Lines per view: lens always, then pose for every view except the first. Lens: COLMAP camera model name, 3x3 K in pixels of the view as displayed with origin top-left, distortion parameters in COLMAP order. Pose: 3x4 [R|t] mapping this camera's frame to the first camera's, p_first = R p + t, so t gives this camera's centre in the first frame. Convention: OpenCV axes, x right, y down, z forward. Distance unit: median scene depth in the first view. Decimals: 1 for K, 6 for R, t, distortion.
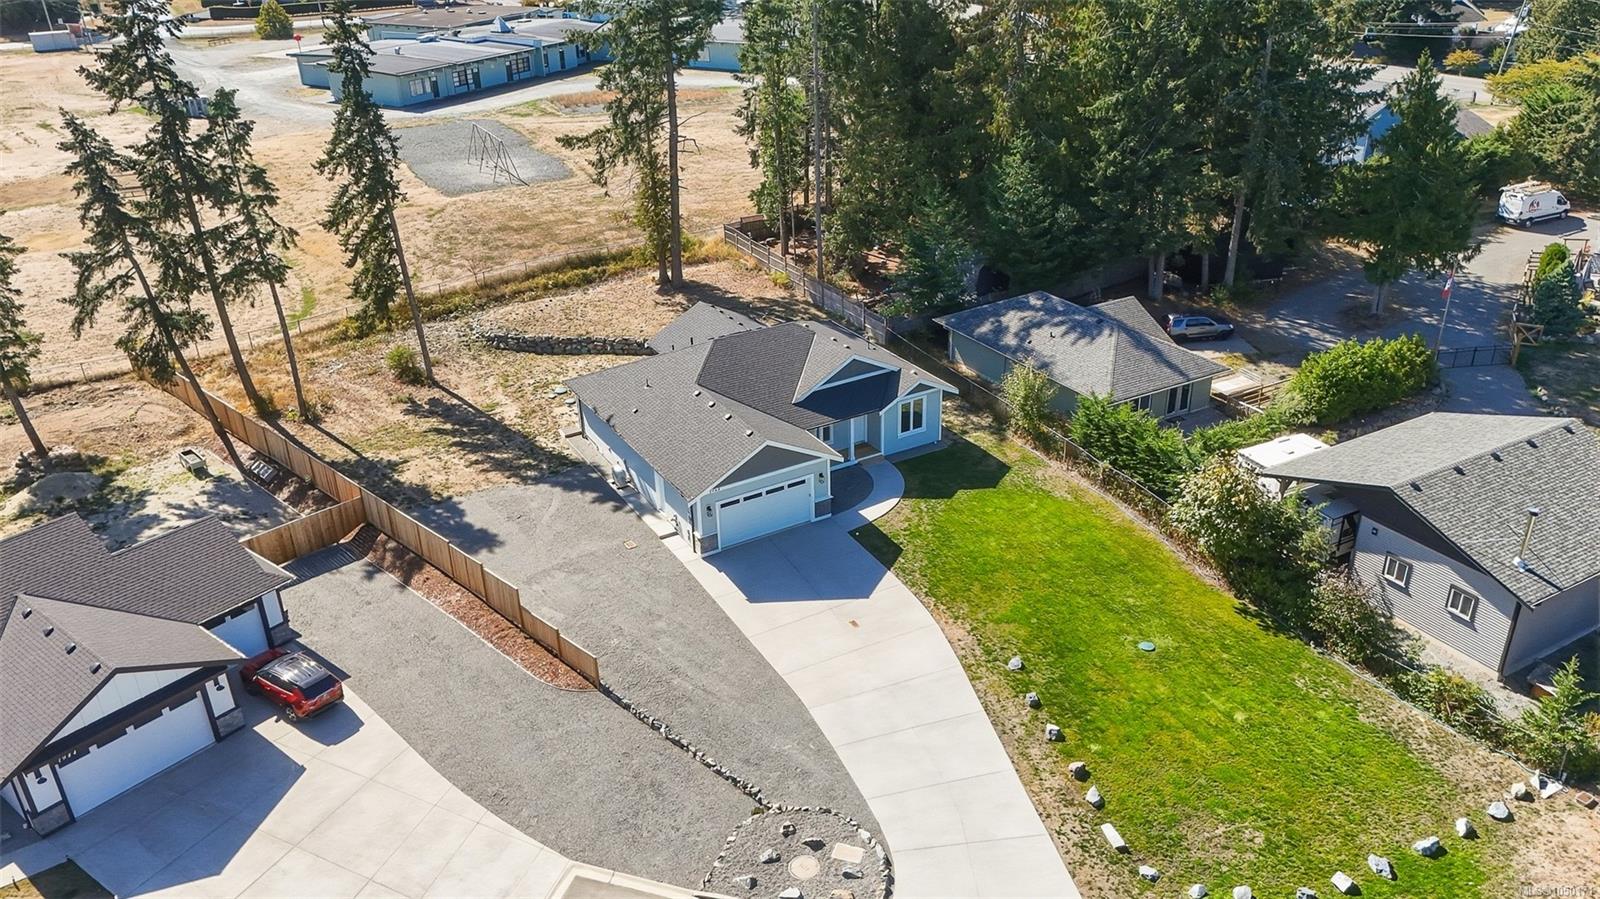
lens RADIAL K [[1188.5, 0, 790.3], [0, 1188.5, 453.8], [0, 0, 1]] dist [0.029732, -0.003586]
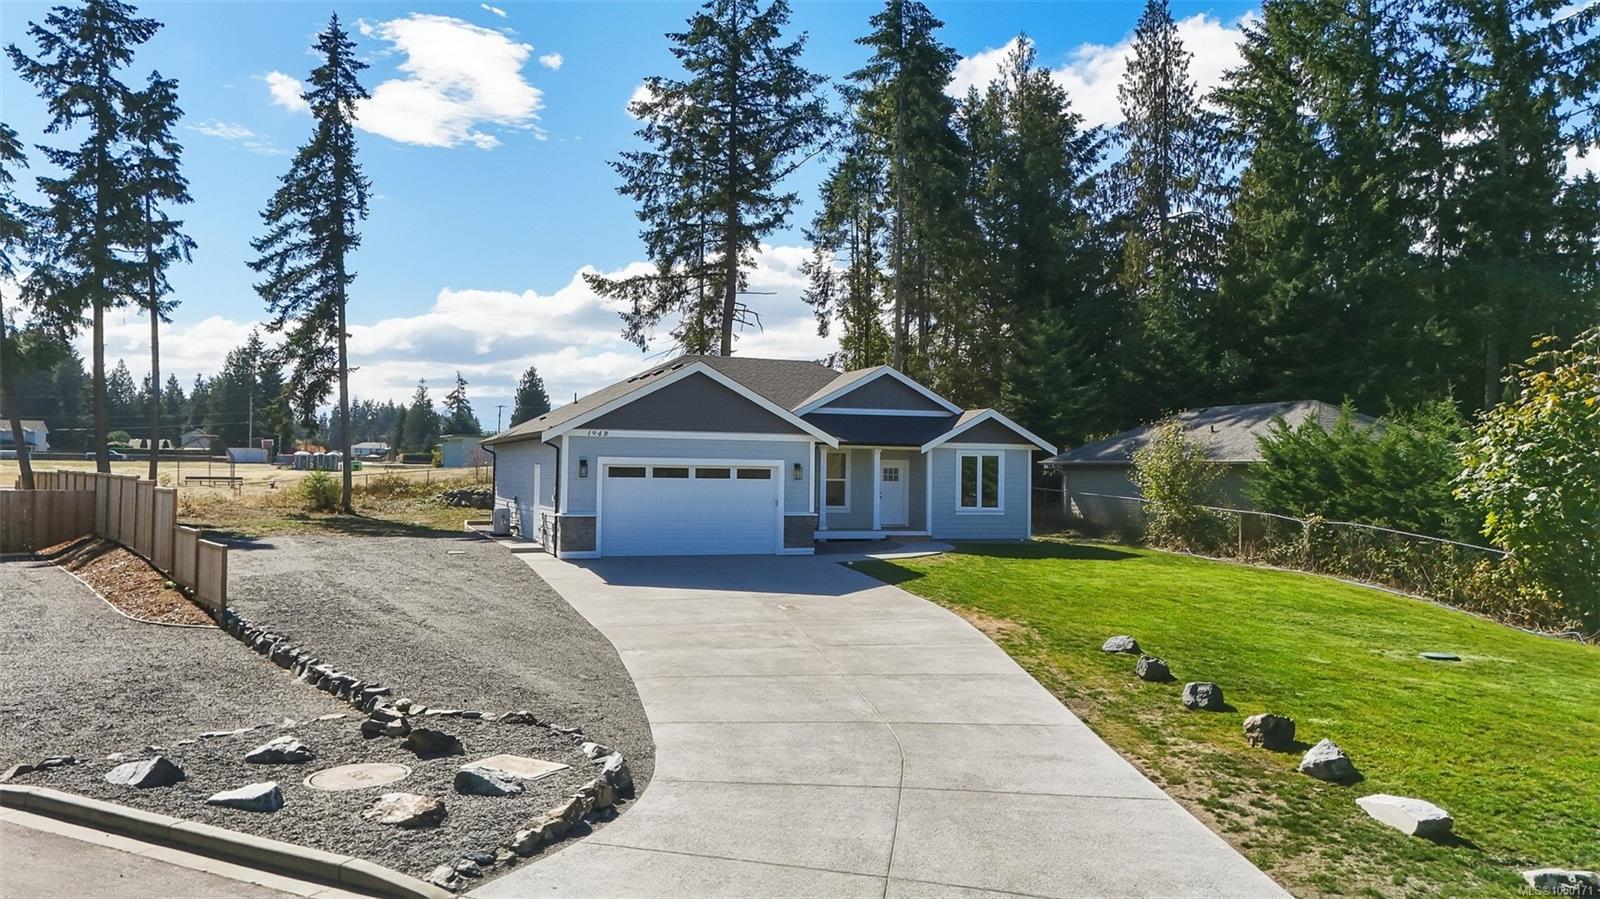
lens RADIAL K [[1177.2, 0, 797.0], [0, 1177.2, 442.3], [0, 0, 1]] dist [0.071672, -0.060022]
pose [[0.986313, 0.035464, -0.161022, 0.111032], [-0.107293, 0.879586, -0.463483, 0.259273], [0.125196, 0.474416, 0.871353, 0.451949]]
